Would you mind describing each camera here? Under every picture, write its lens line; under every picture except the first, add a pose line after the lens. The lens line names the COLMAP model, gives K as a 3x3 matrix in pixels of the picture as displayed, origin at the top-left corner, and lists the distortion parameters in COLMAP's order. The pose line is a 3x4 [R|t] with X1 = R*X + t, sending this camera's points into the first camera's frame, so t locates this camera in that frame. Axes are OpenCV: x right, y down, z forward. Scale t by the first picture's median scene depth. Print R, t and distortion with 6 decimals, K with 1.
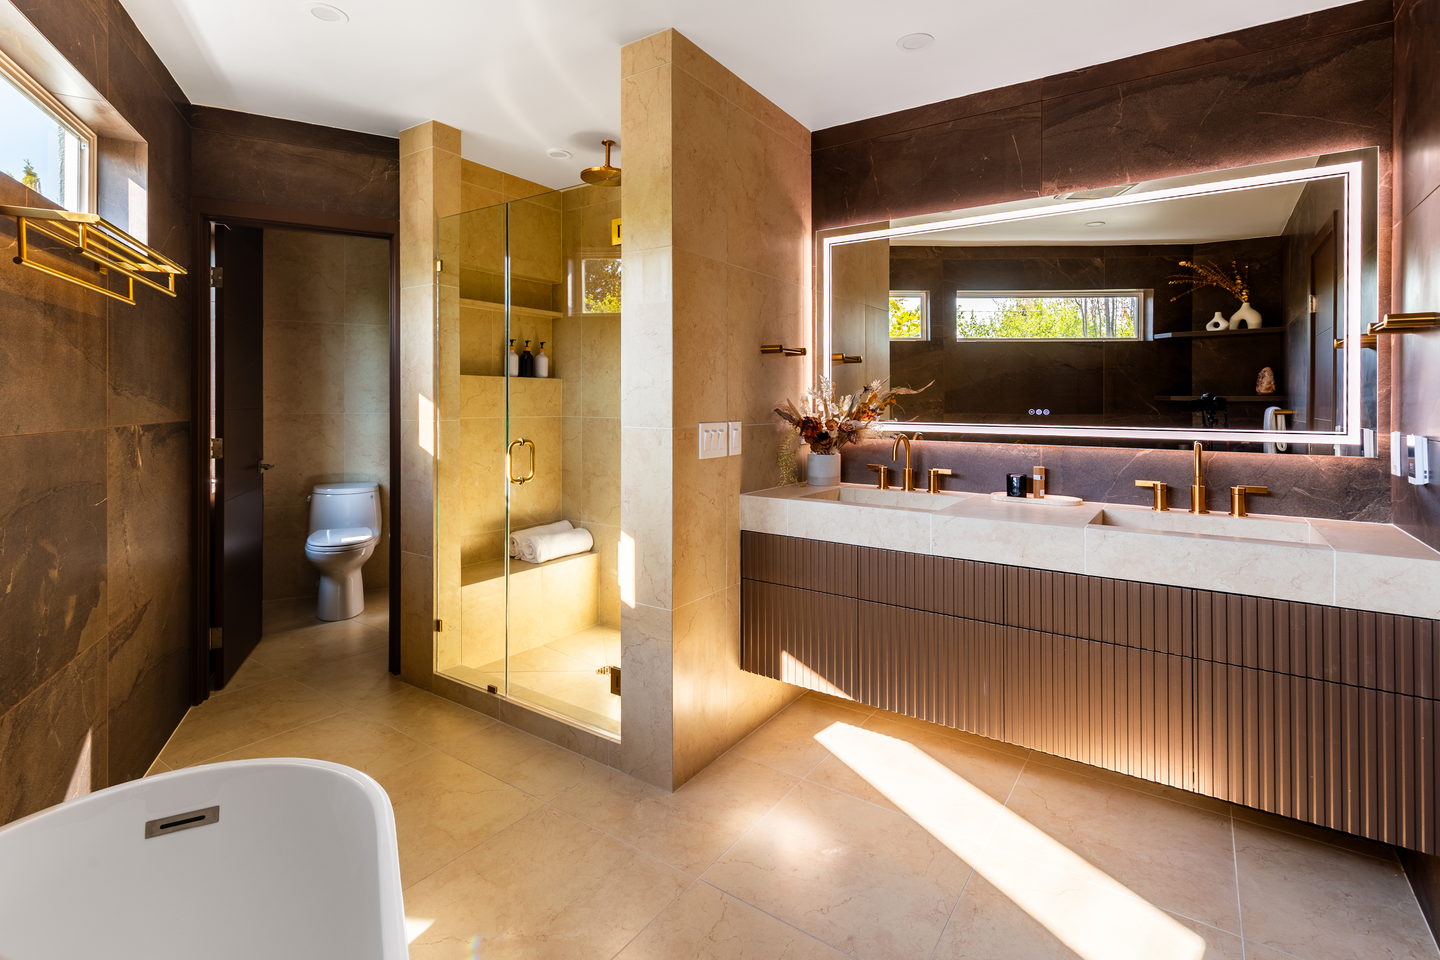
lens RADIAL K [[684.8, 0, 724.5], [0, 684.8, 394.2], [0, 0, 1]] dist [0.005284, 0.001142]
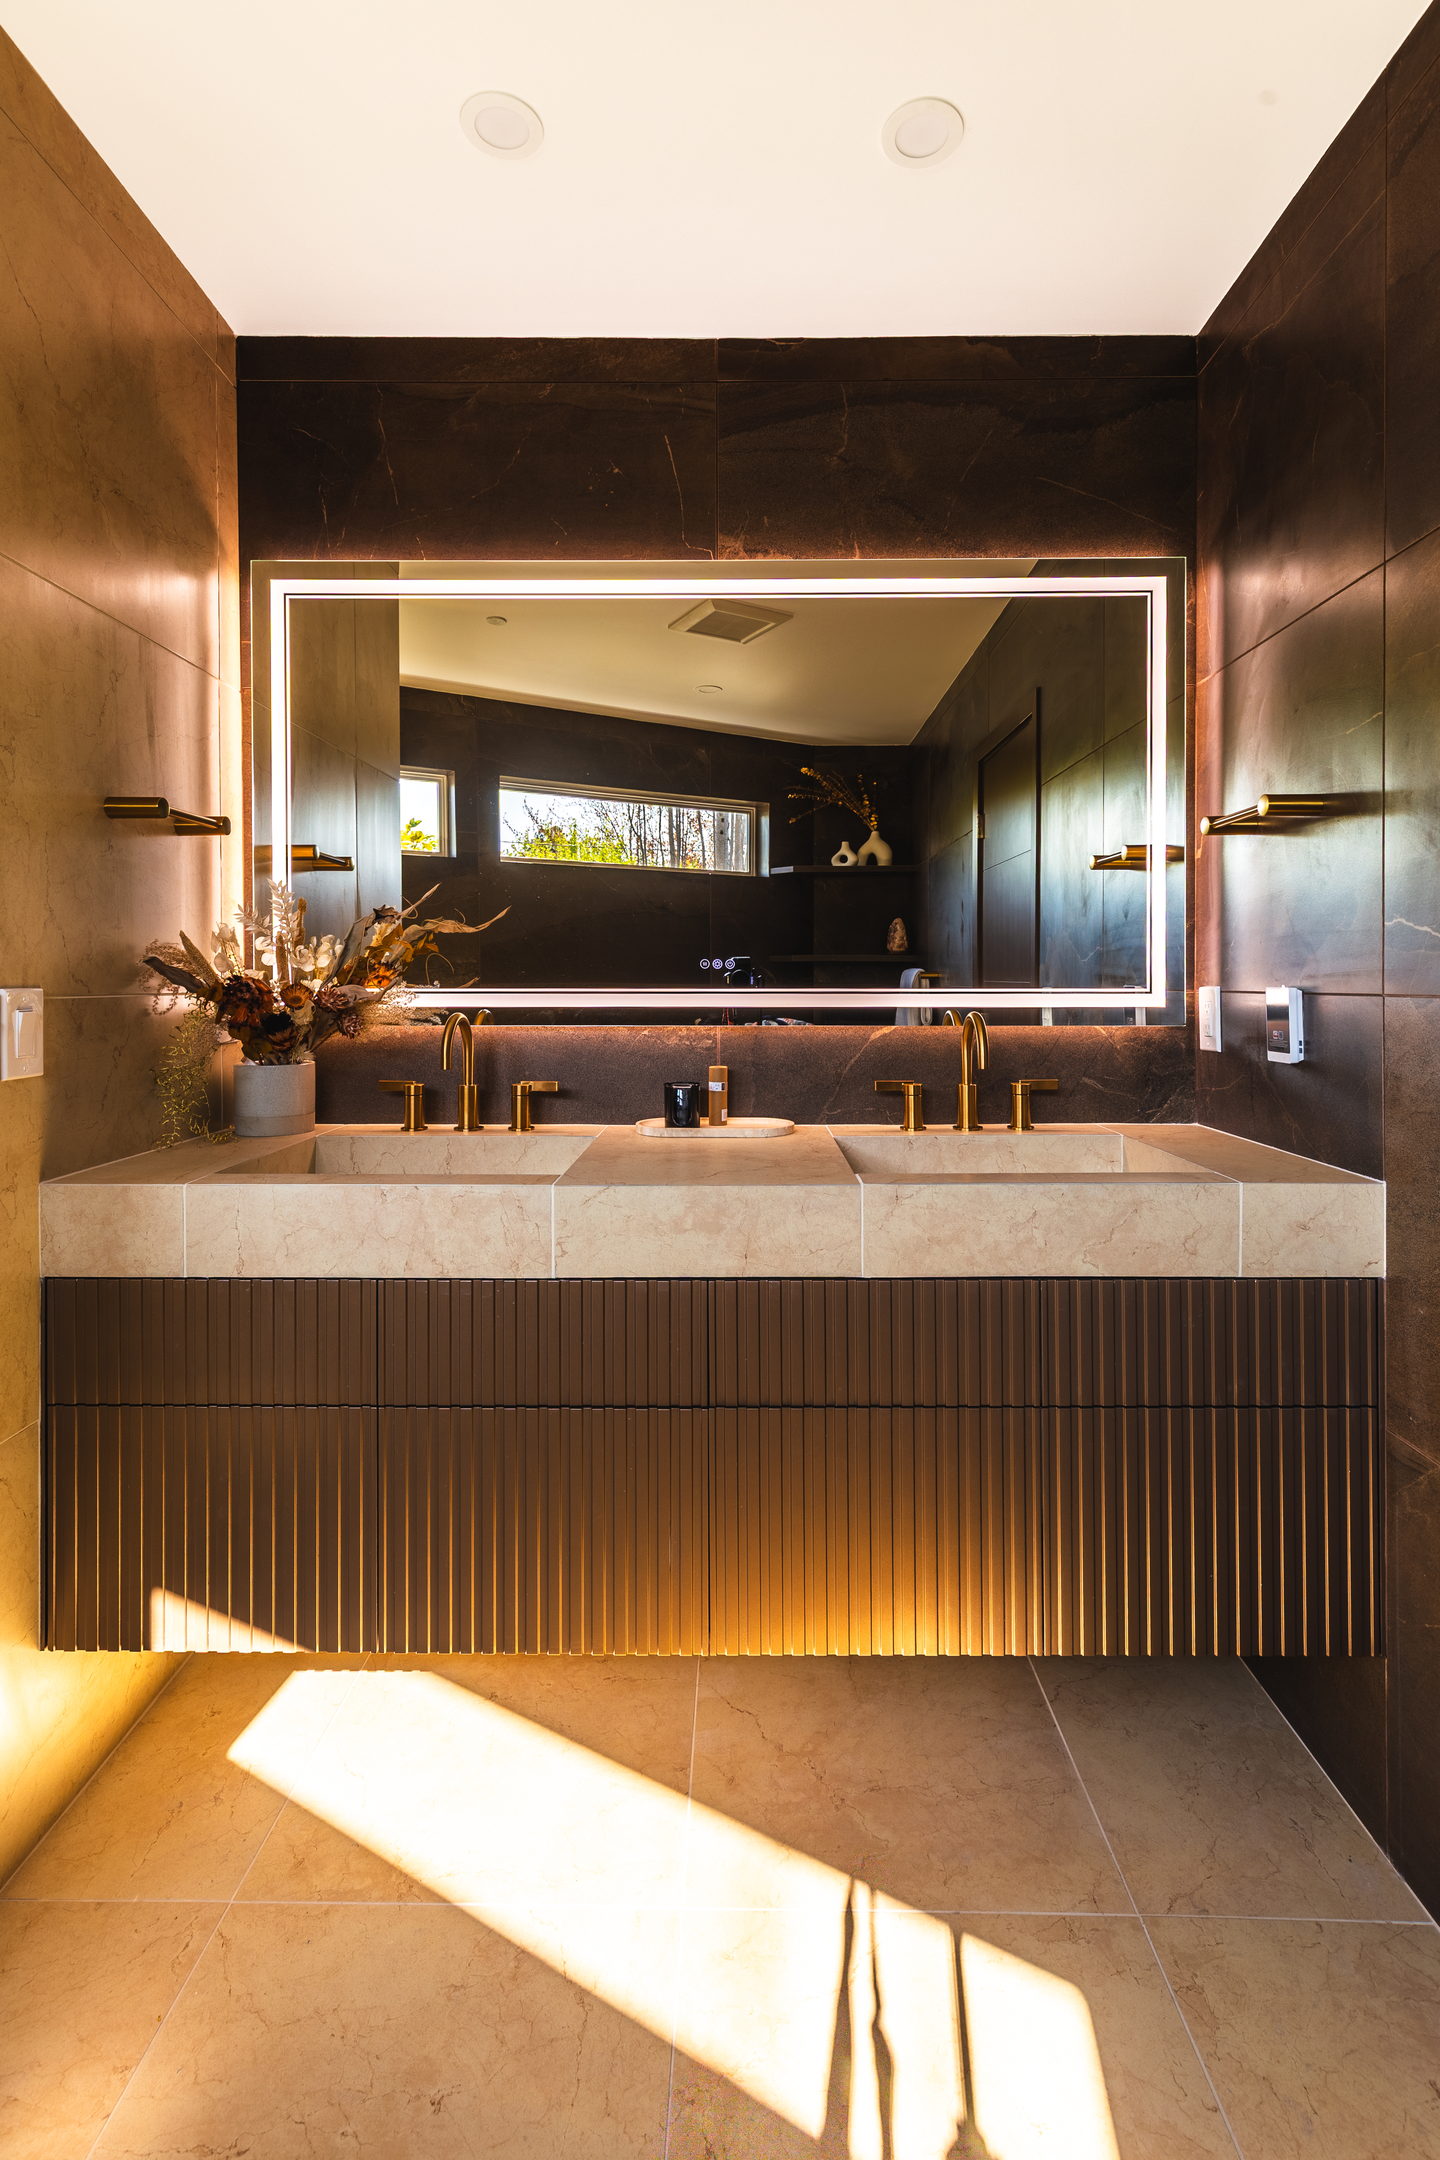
lens RADIAL K [[1027.2, 0, 734.5], [0, 1027.2, 980.3], [0, 0, 1]] dist [0.005284, 0.001142]
pose [[0.831115, -0.006268, 0.556066, 0.024997], [-0.001959, 0.999897, 0.014200, 0.026026], [-0.556098, -0.012891, 0.831017, 0.310401]]
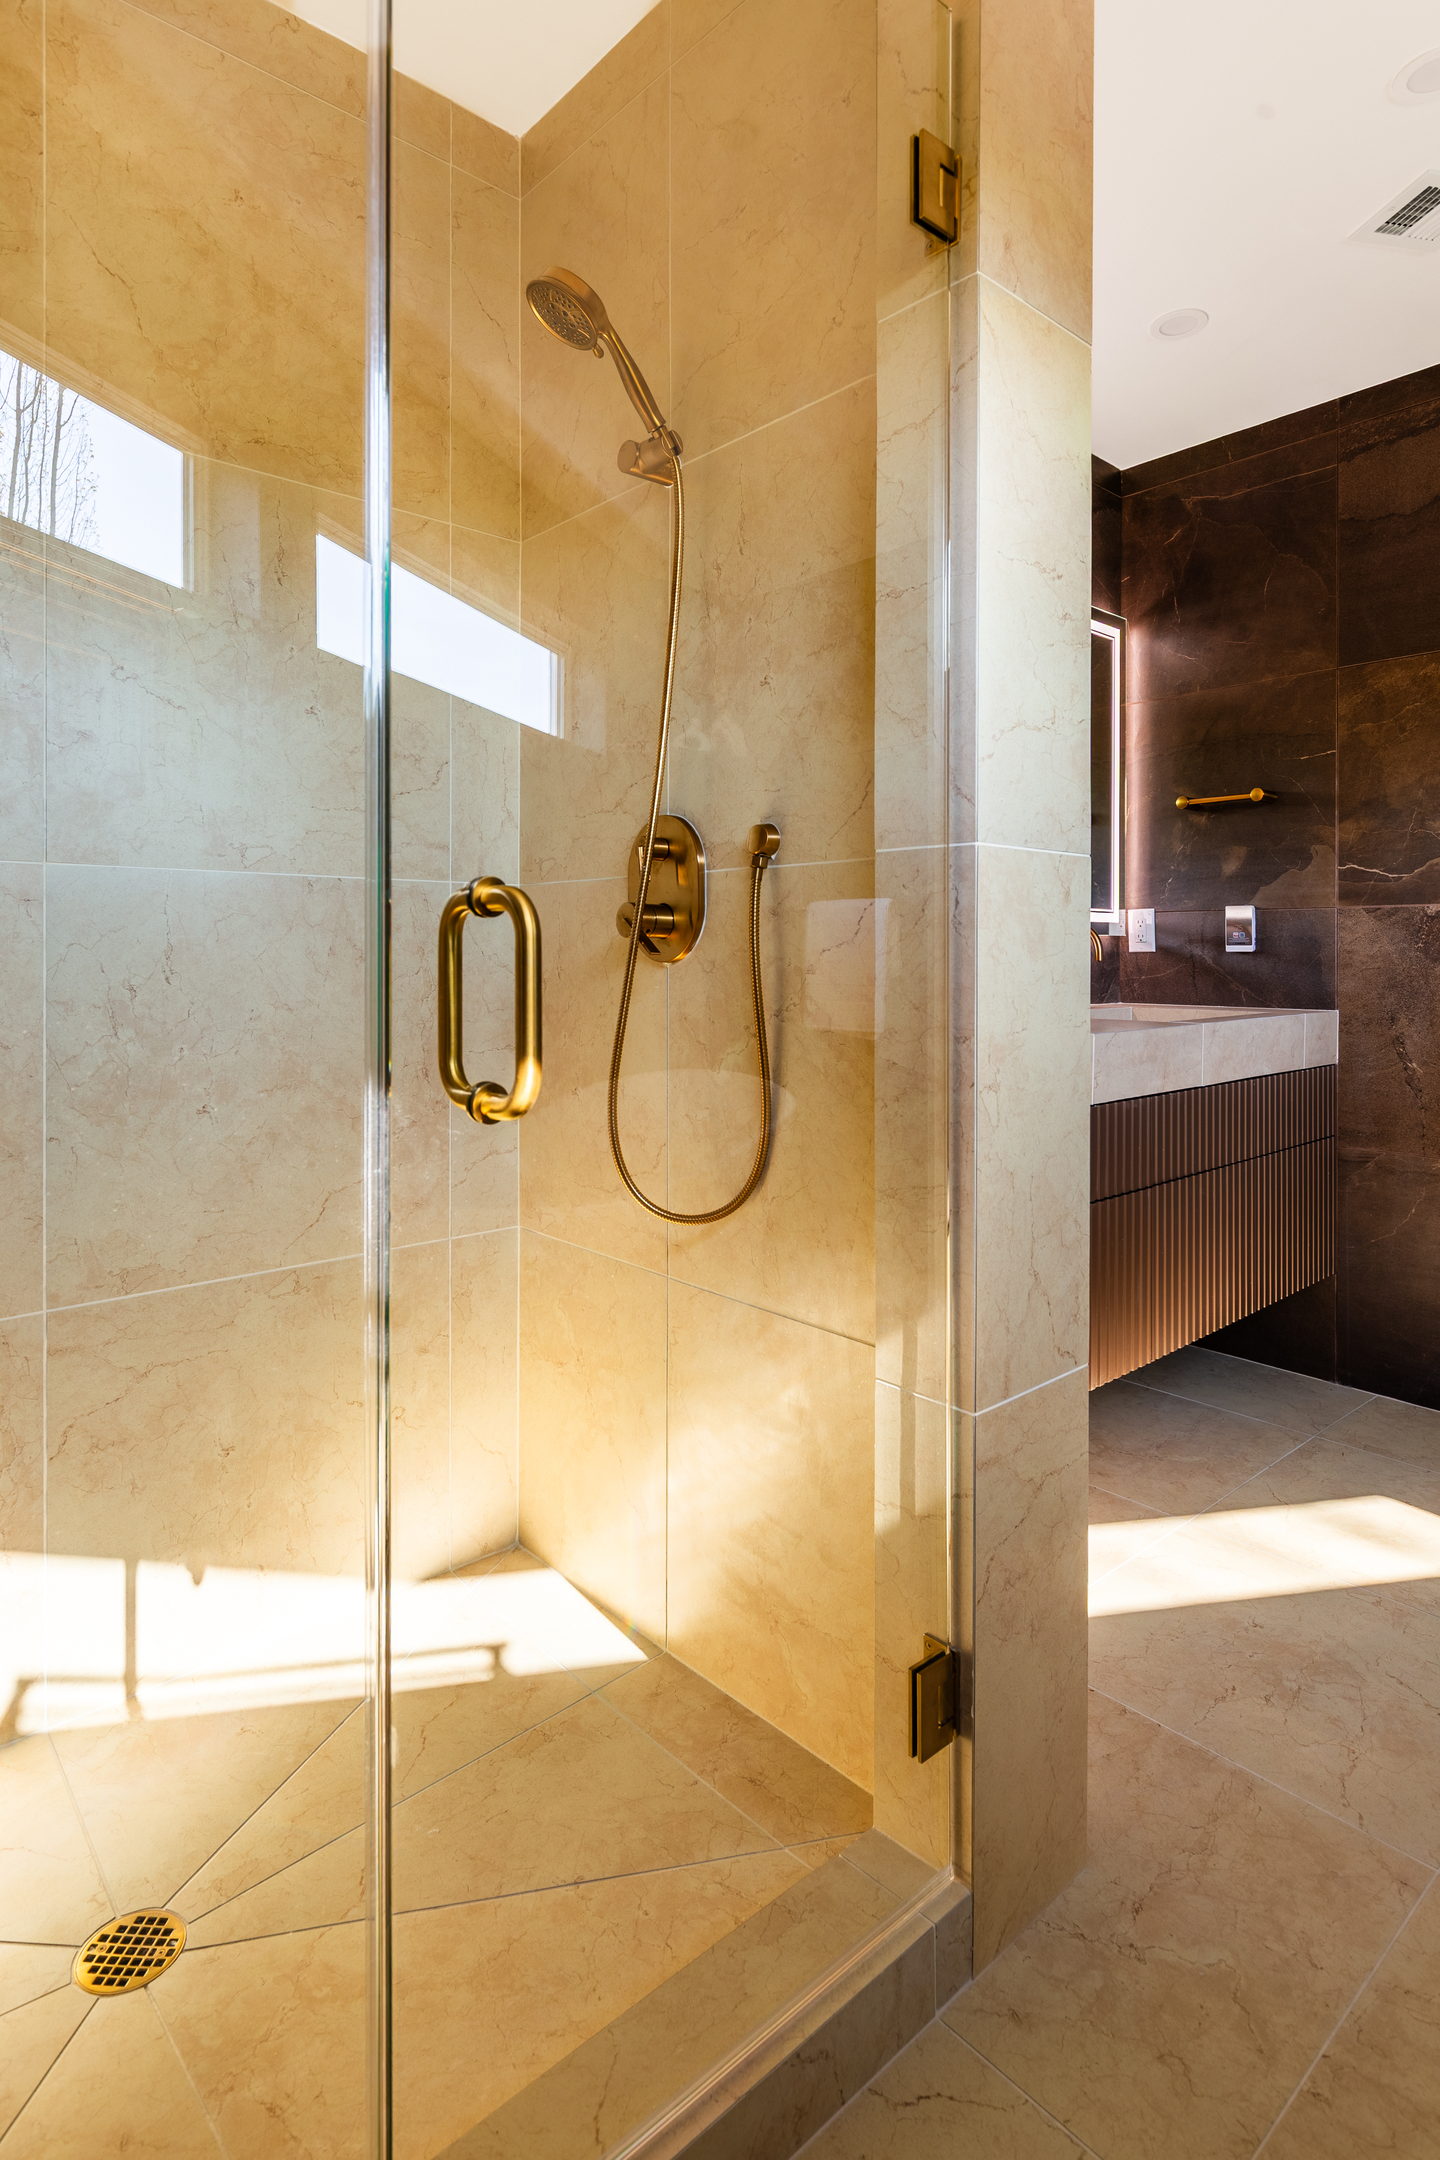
lens RADIAL K [[1164.0, 0, 698.7], [0, 1164.0, 938.2], [0, 0, 1]] dist [-0.004310, 0.001236]
pose [[0.244987, 0.005939, 0.969508, -0.592140], [-0.015851, 0.999872, -0.002120, 0.080355], [-0.969397, -0.014848, 0.245050, 0.868614]]
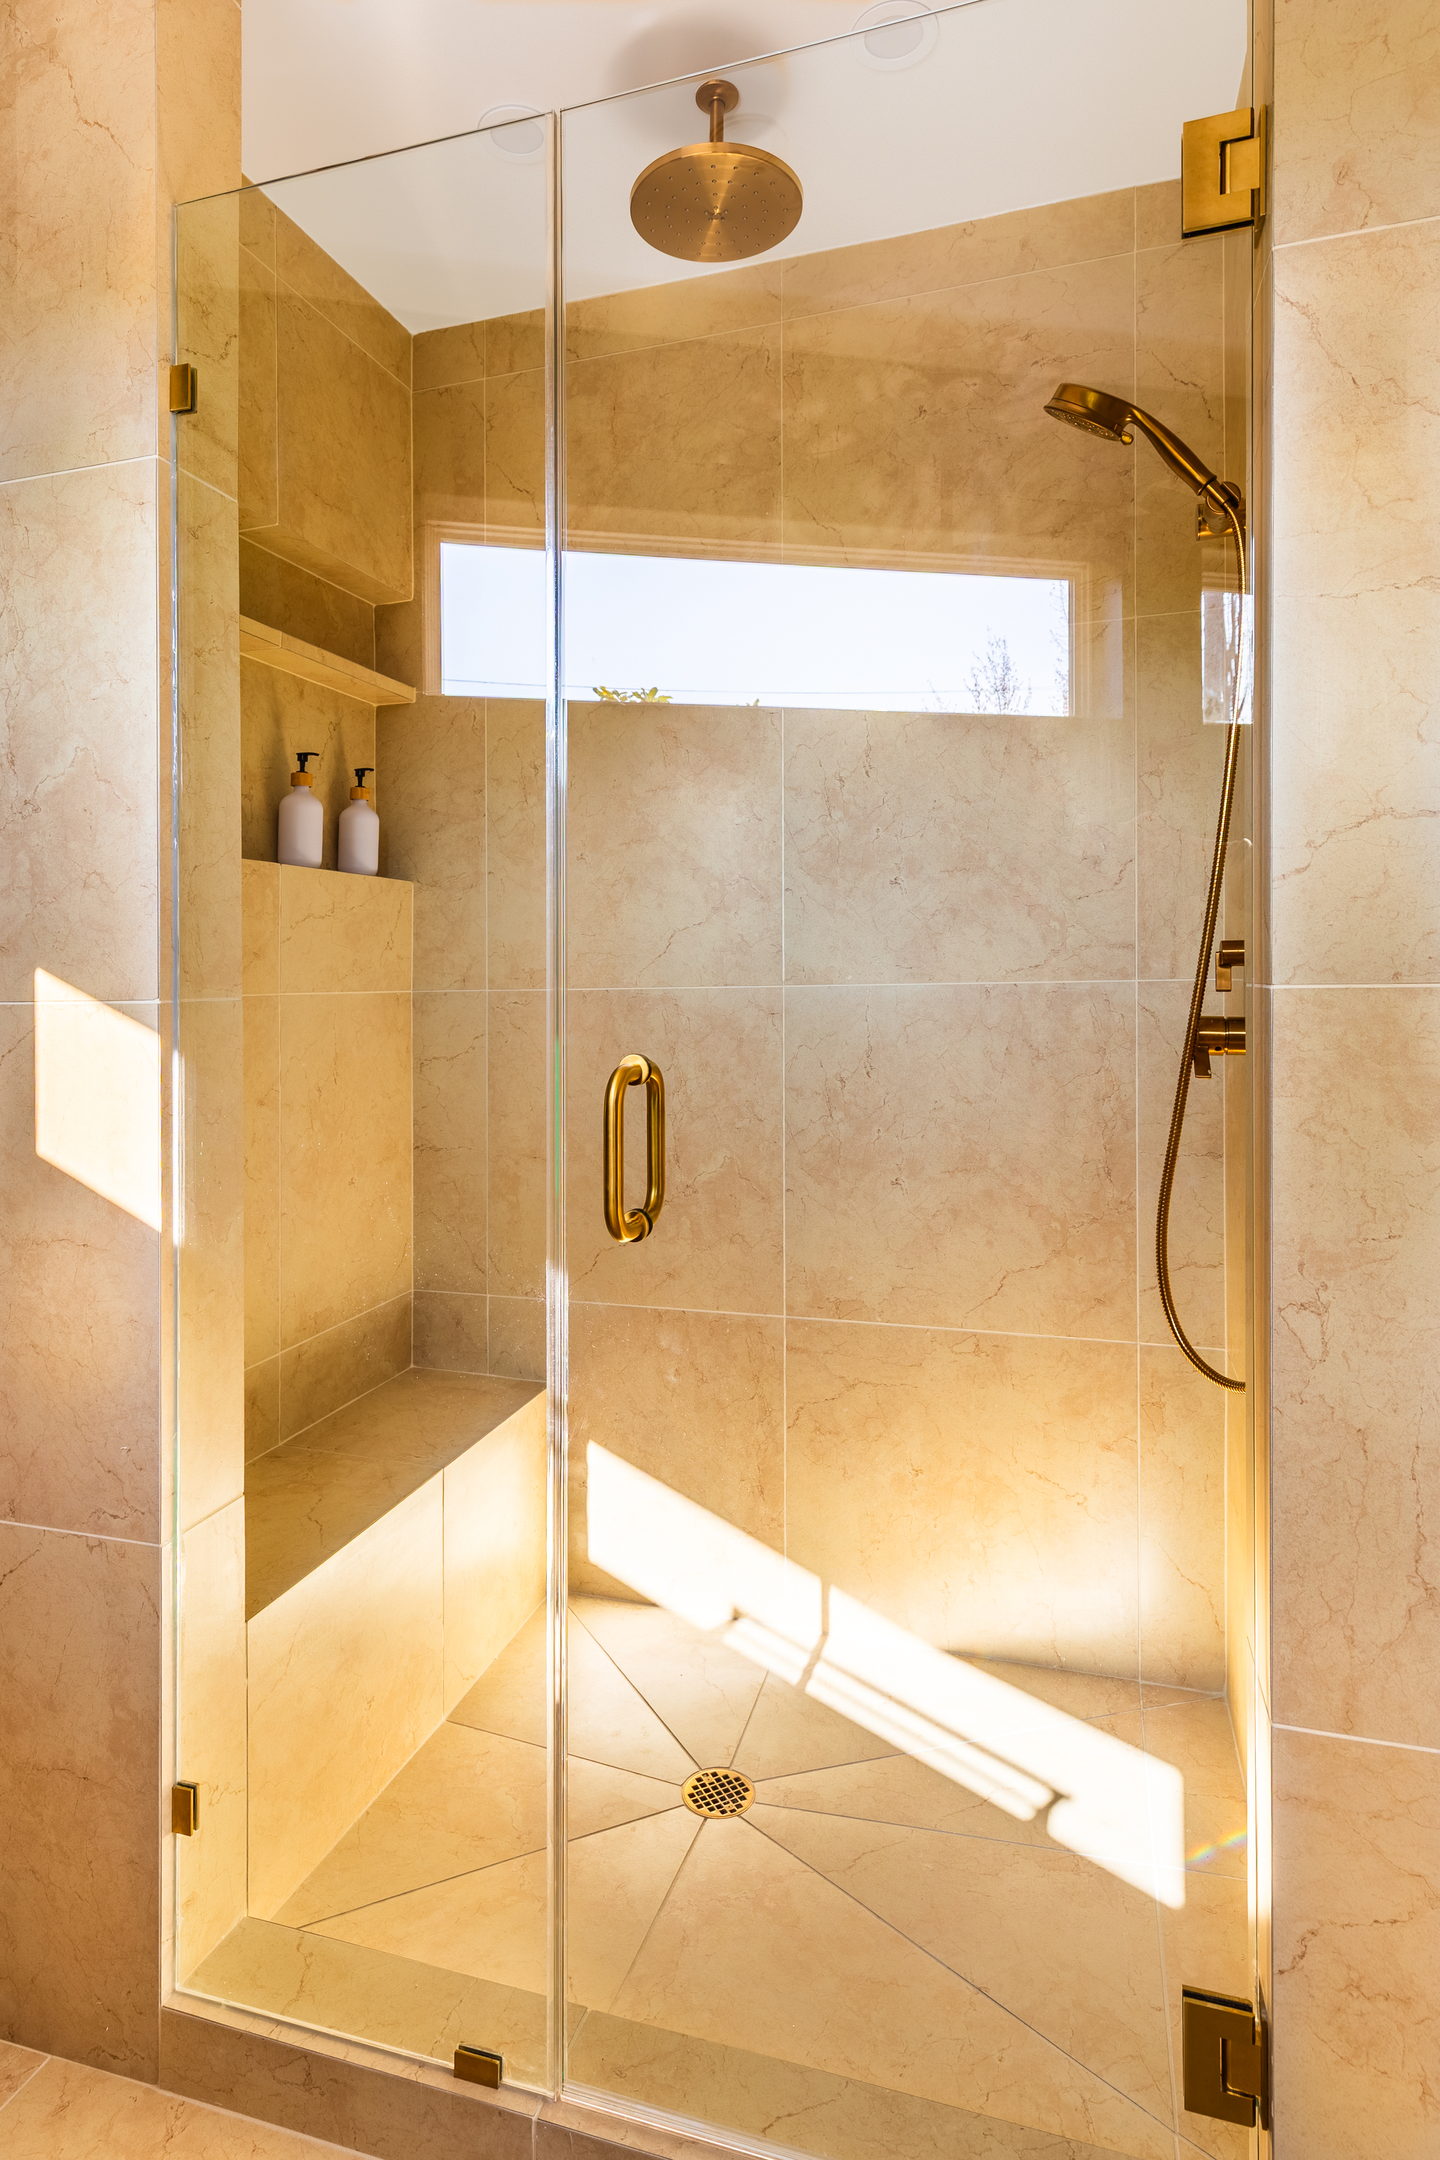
lens RADIAL K [[1164.0, 0, 696.9], [0, 1164.0, 948.2], [0, 0, 1]] dist [-0.004310, 0.001236]
pose [[0.957233, -0.013489, 0.289004, -0.396934], [0.017839, 0.999764, -0.012421, 0.030877], [-0.288768, 0.017046, 0.957247, 0.591171]]
